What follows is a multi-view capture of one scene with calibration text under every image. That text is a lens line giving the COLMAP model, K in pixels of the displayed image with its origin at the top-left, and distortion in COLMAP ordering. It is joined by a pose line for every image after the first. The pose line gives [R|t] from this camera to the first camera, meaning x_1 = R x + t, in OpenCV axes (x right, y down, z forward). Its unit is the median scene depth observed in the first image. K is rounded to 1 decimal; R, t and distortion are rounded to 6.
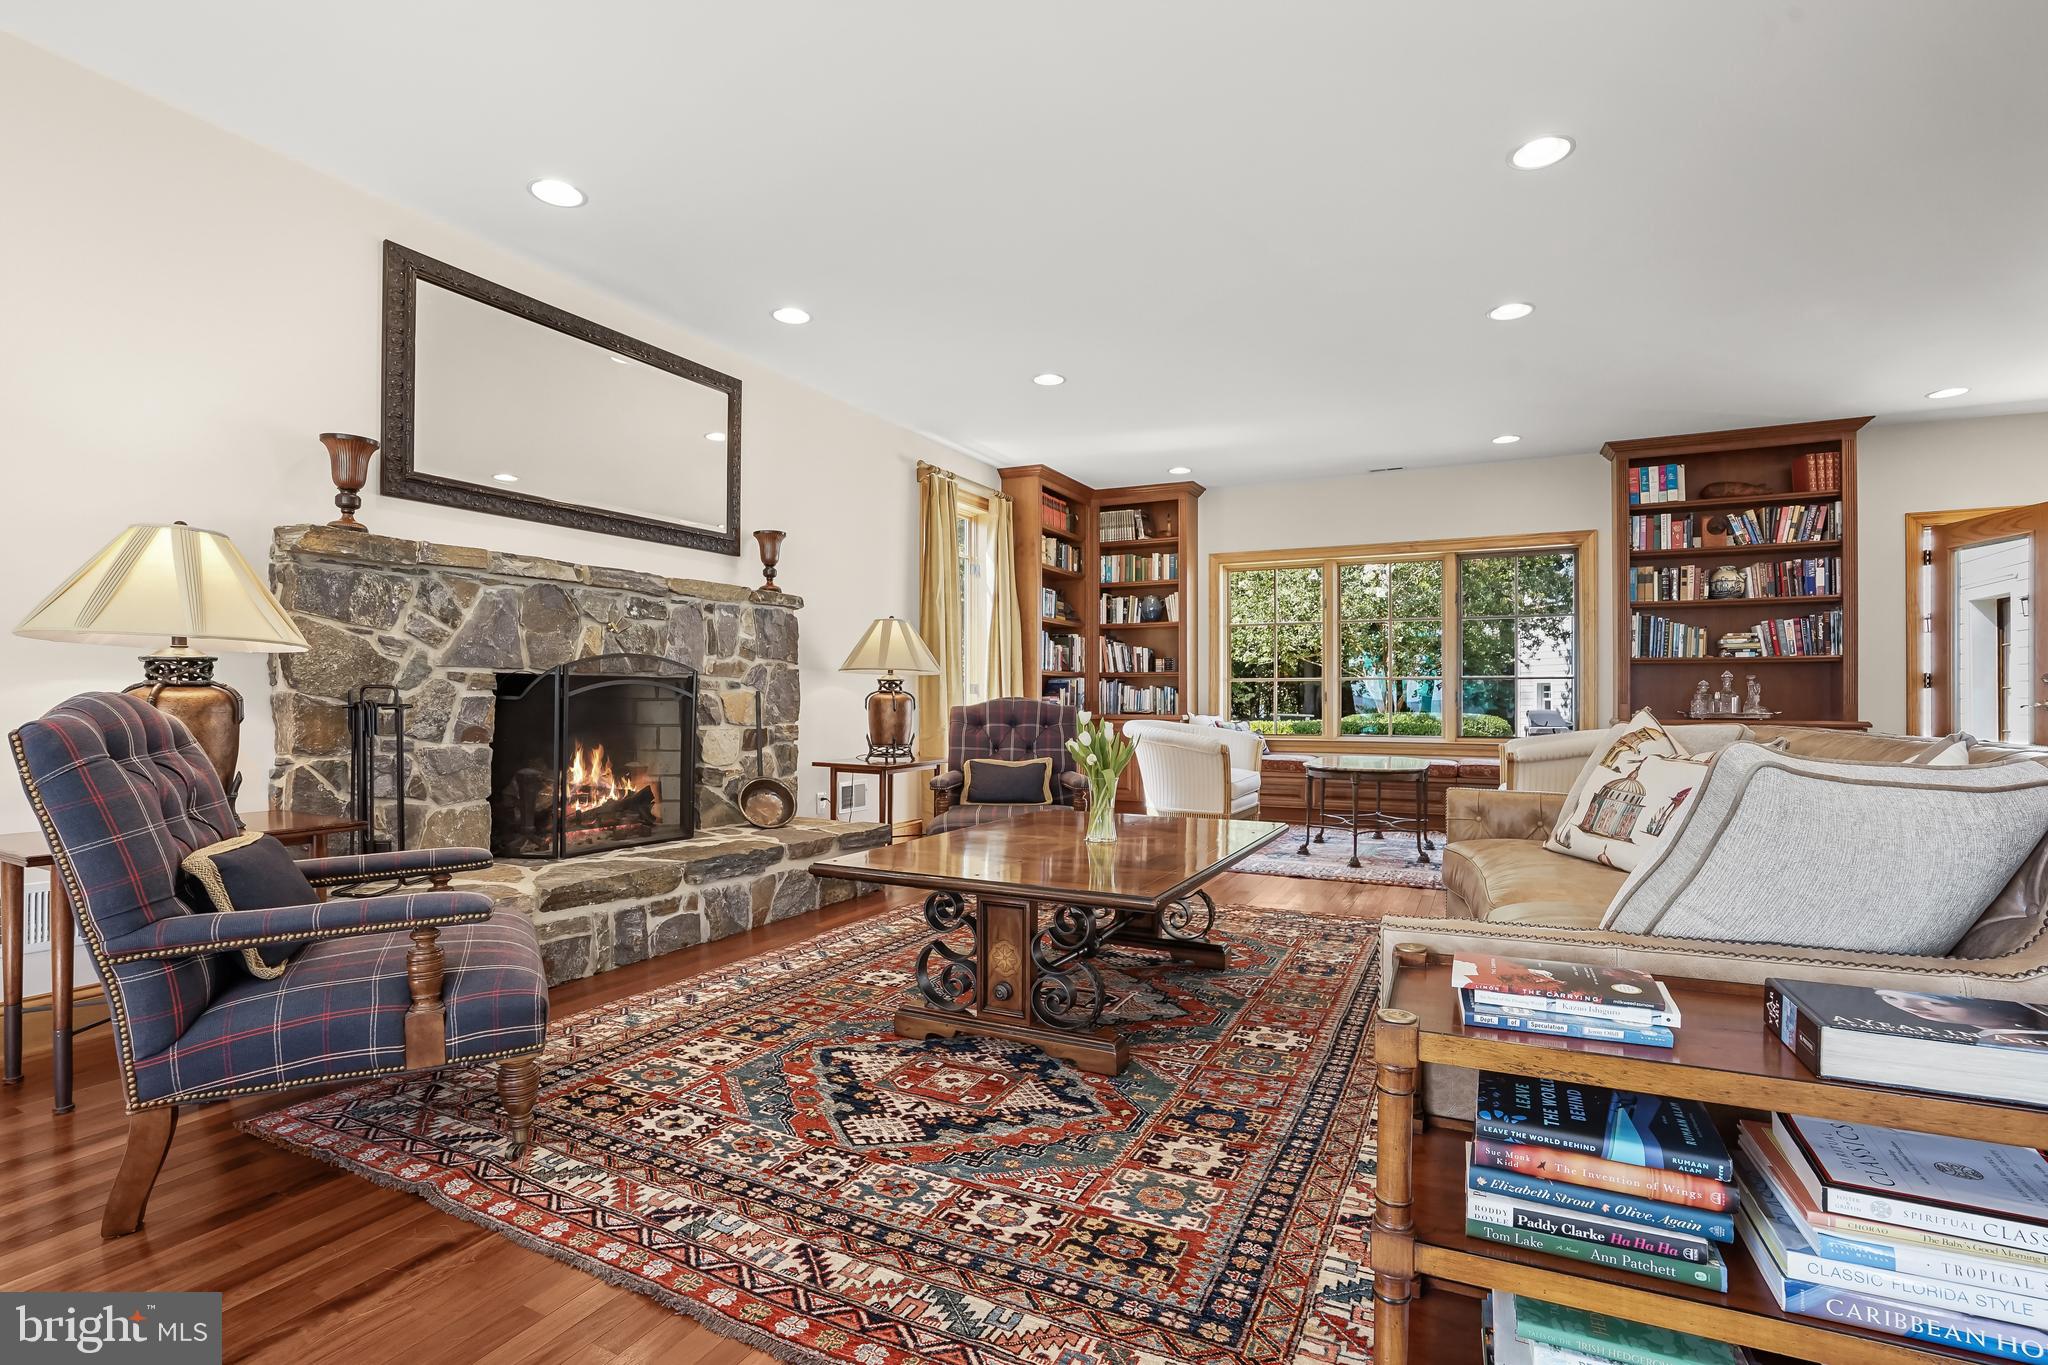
lens RADIAL K [[939.7, 0, 966.2], [0, 939.7, 692.6], [0, 0, 1]] dist [-0.000810, -0.000079]
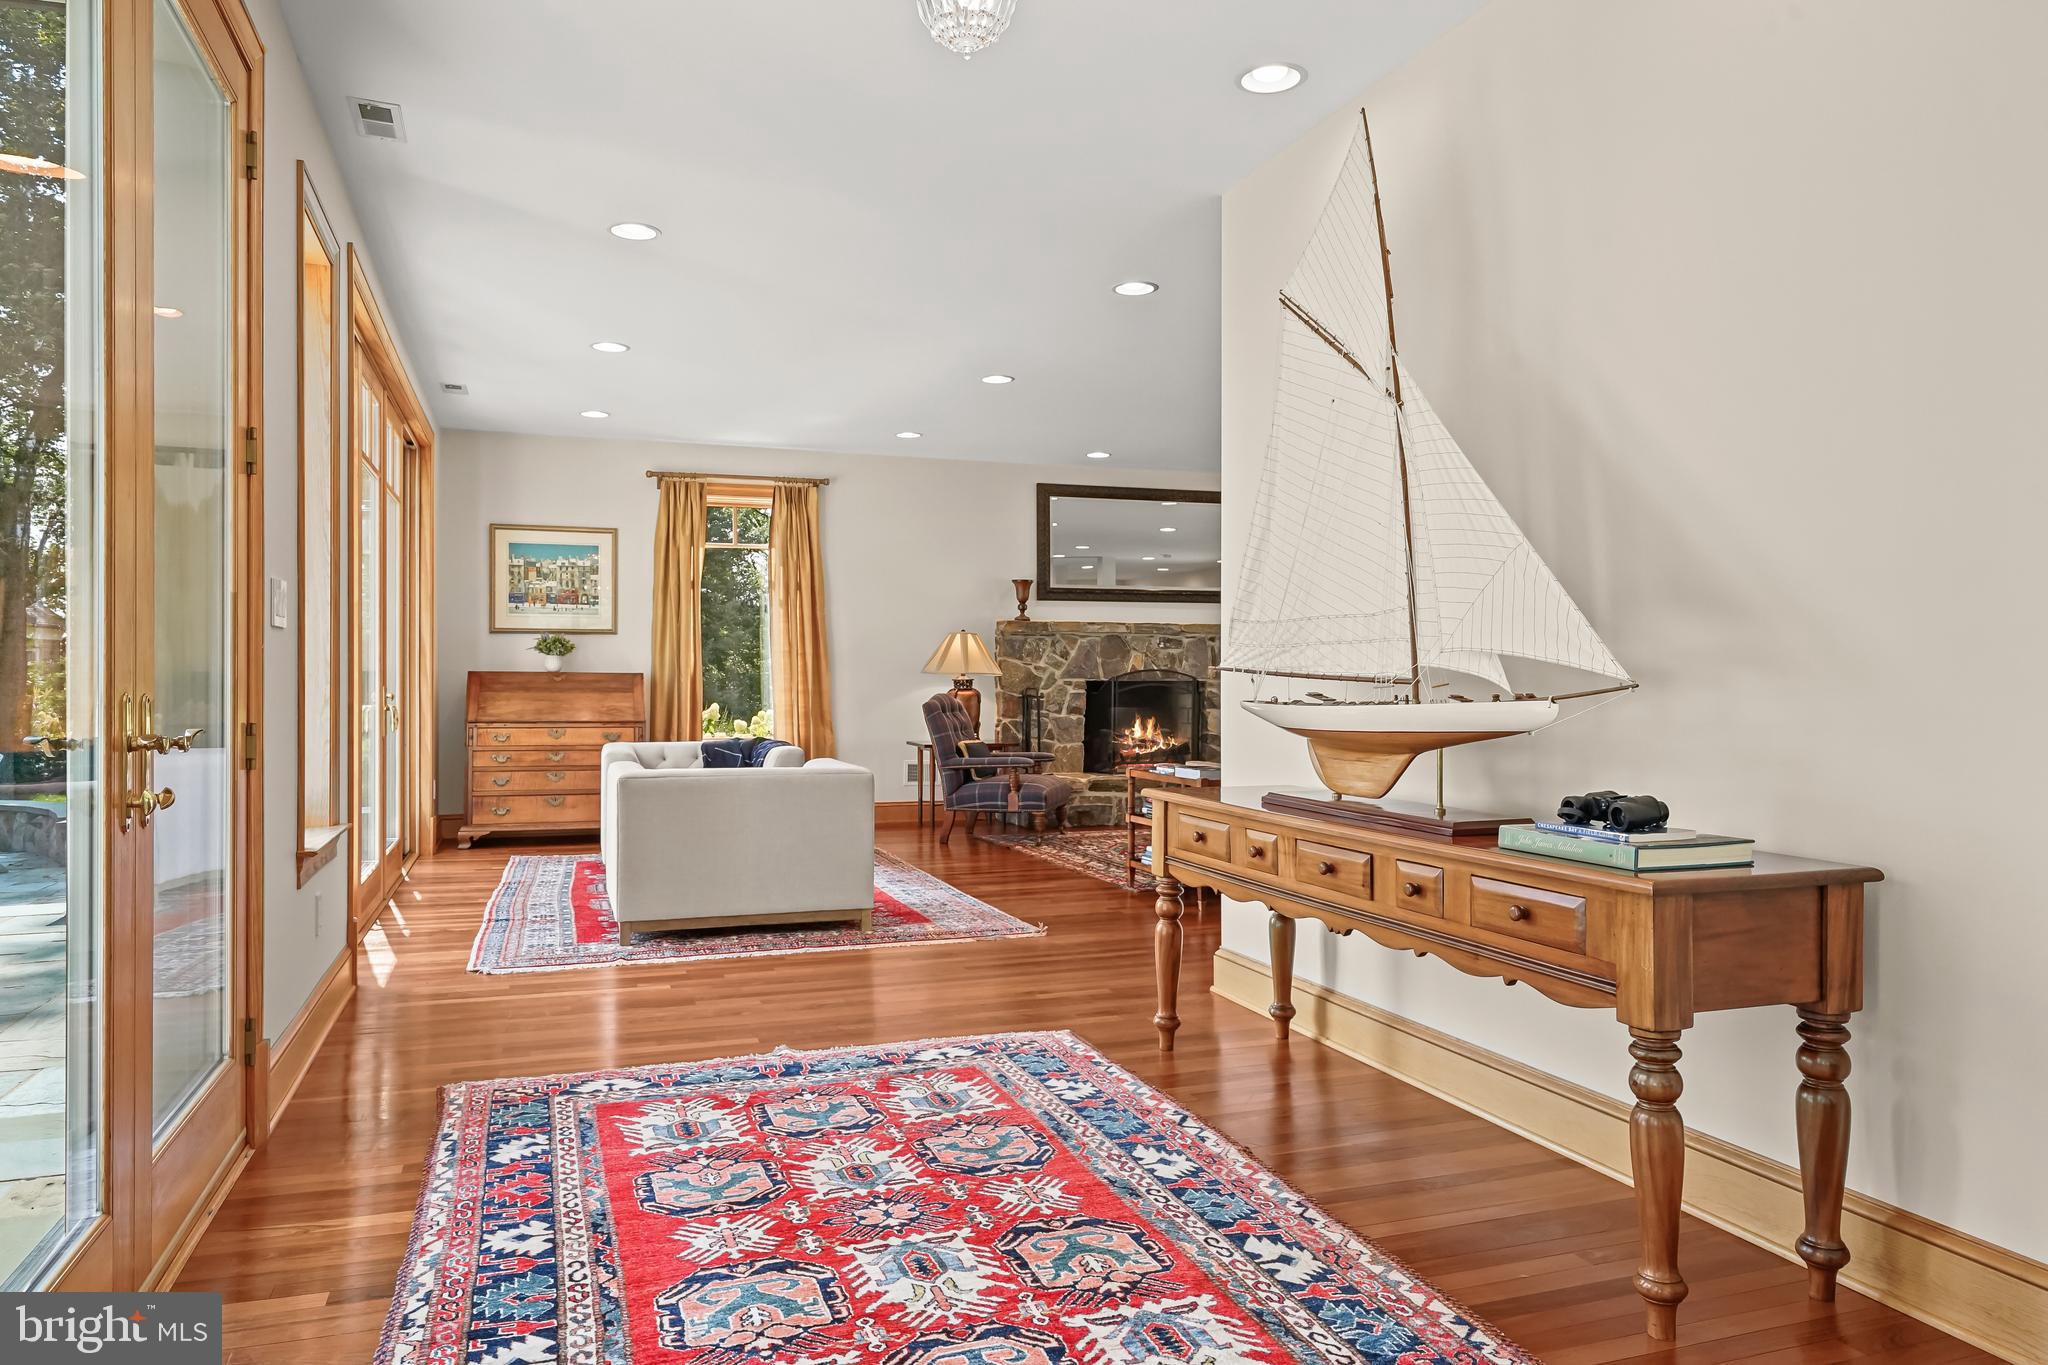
lens RADIAL K [[1368.5, 0, 1024.0], [0, 1368.5, 682.5], [0, 0, 1]] dist [-0.000869, -0.000073]
pose [[0.764471, 0.005290, -0.644636, 1.381968], [0.001543, 0.999948, 0.010036, -0.049979], [0.644656, -0.008667, 0.764424, -1.430744]]
